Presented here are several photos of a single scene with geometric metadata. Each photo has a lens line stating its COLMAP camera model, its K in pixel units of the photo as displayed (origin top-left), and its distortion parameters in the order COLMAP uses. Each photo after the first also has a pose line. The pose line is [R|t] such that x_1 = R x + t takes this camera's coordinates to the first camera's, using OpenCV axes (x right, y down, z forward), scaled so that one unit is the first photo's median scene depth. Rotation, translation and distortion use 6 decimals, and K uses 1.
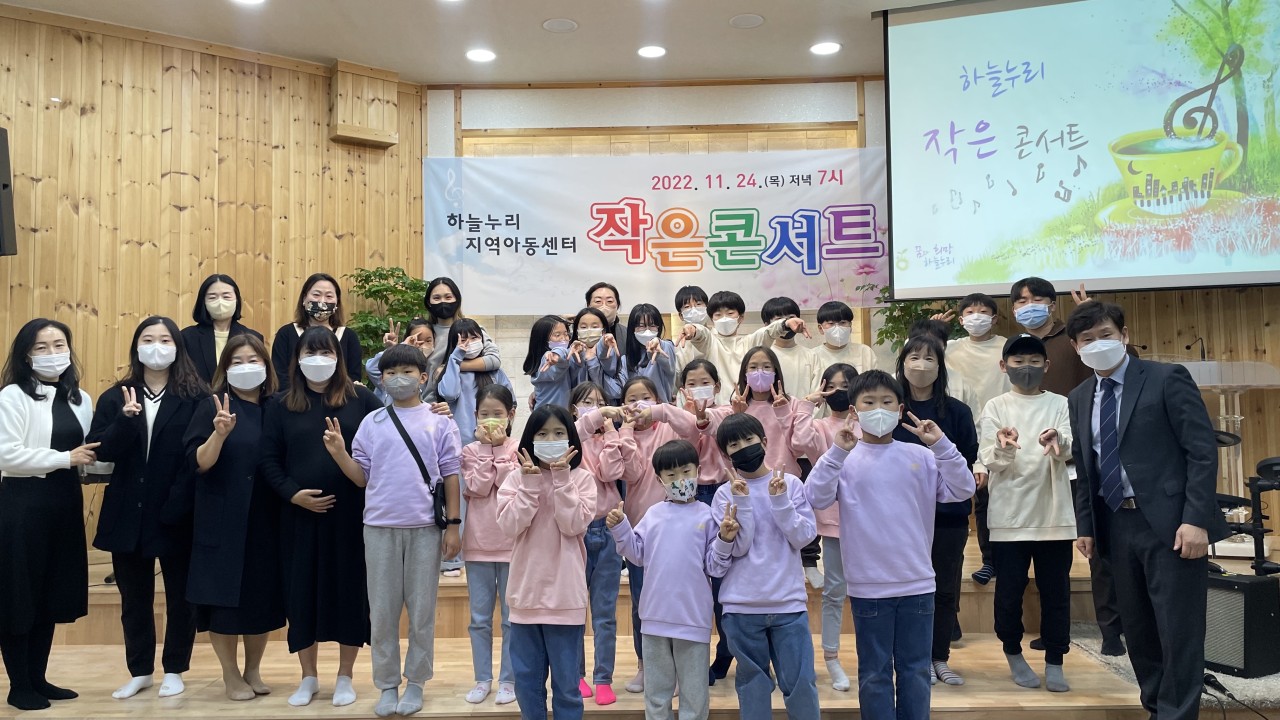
lens RADIAL K [[987.2, 0, 640.0], [0, 987.2, 360.0], [0, 0, 1]] dist [-0.004981, -0.010259]
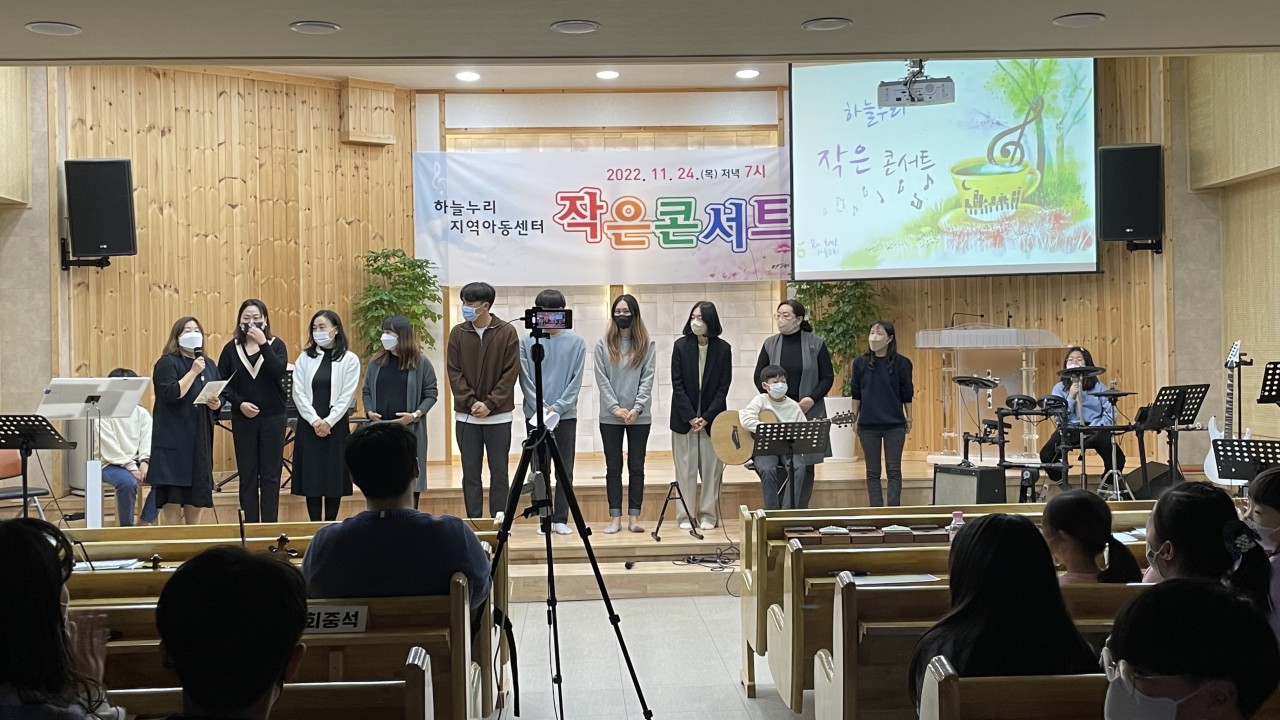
lens RADIAL K [[1390.3, 0, 640.0], [0, 1390.3, 360.0], [0, 0, 1]] dist [0.000684, 0.000824]
pose [[0.998625, -0.004478, 0.052235, -0.039466], [0.001941, 0.998821, 0.048515, -0.039864], [-0.052391, -0.048347, 0.997456, -0.737855]]
